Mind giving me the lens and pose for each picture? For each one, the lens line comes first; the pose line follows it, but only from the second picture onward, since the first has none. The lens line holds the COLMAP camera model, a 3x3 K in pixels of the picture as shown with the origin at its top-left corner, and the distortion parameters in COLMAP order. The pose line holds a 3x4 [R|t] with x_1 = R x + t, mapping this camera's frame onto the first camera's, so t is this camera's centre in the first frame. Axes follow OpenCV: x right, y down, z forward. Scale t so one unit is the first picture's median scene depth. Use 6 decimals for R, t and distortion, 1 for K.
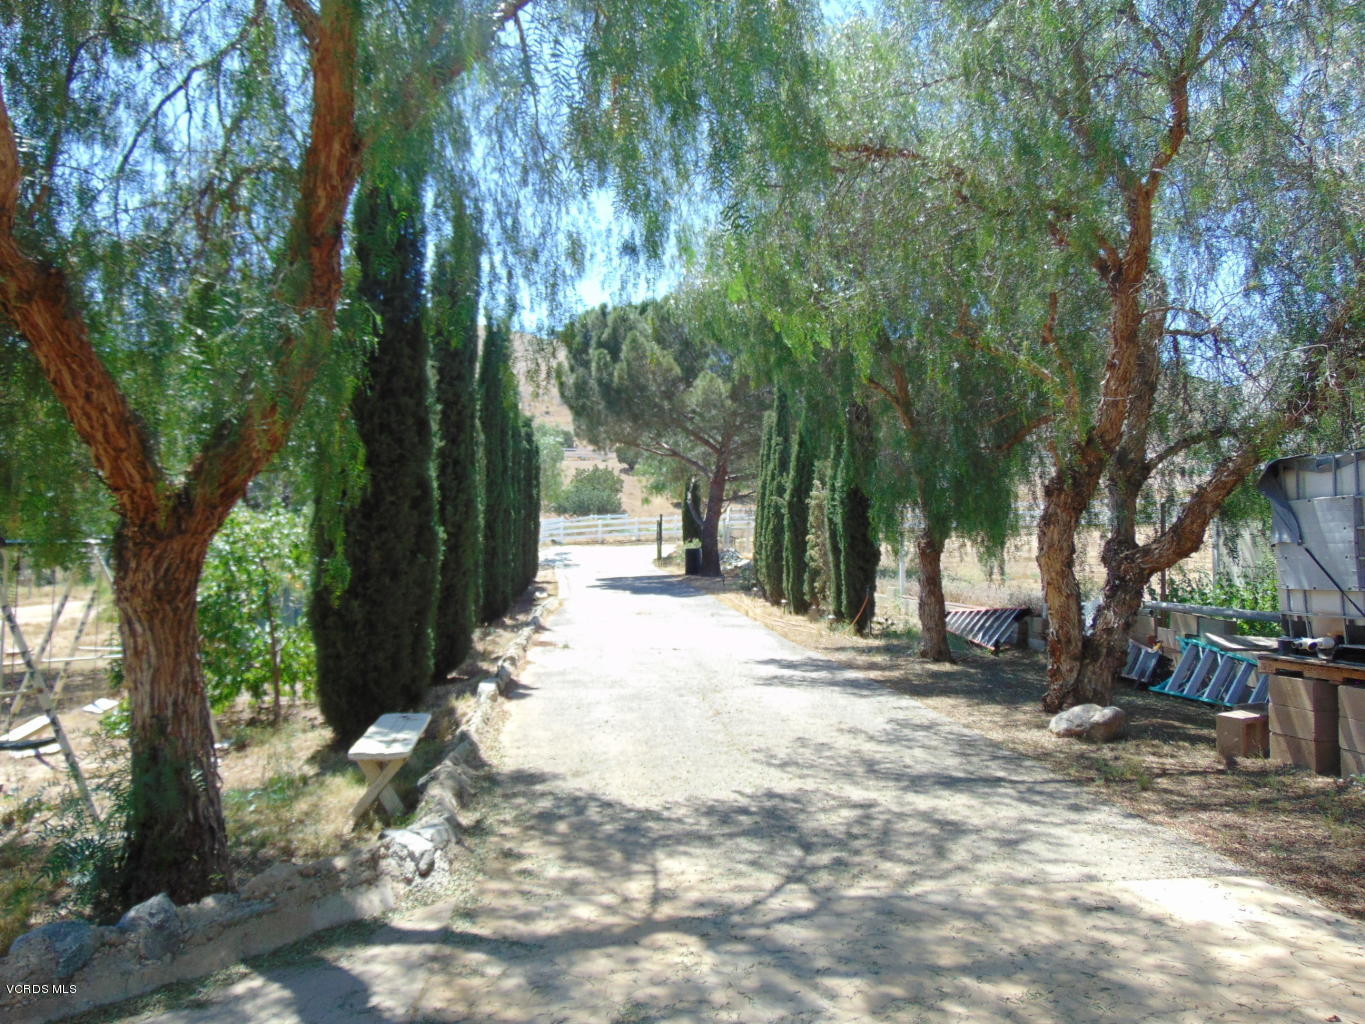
lens RADIAL K [[1021.3, 0, 682.4], [0, 1021.3, 514.2], [0, 0, 1]] dist [-0.026489, 0.049291]
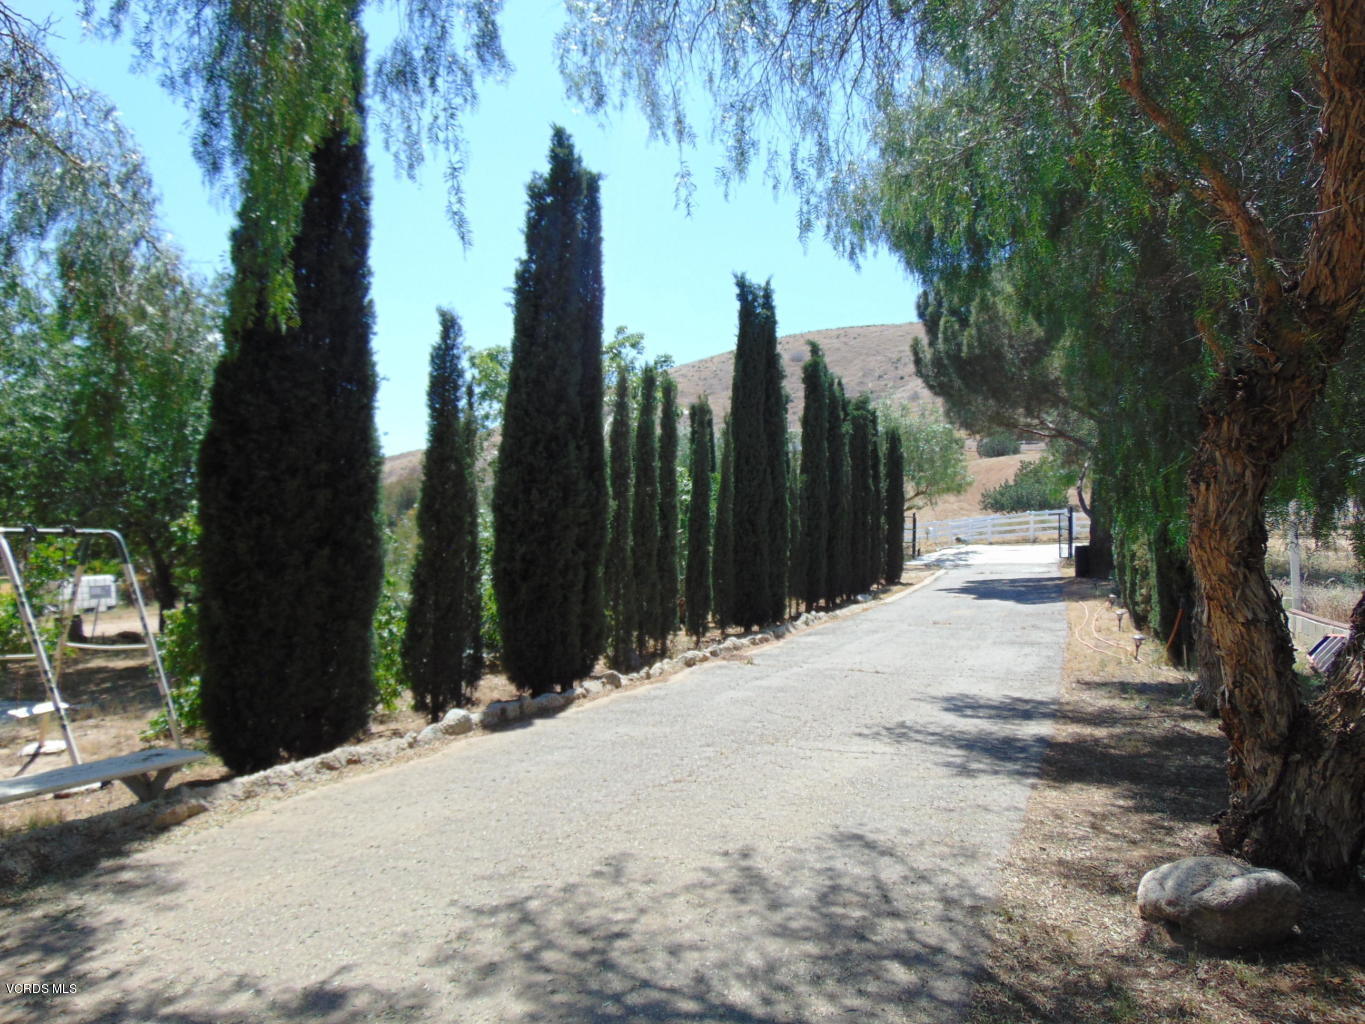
lens RADIAL K [[1021.3, 0, 682.5], [0, 1021.3, 510.6], [0, 0, 1]] dist [-0.026489, 0.049291]
pose [[0.890116, -0.018375, -0.455363, 0.100267], [0.016385, 0.999831, -0.008319, 0.006053], [0.455439, -0.000056, 0.890267, 0.115324]]
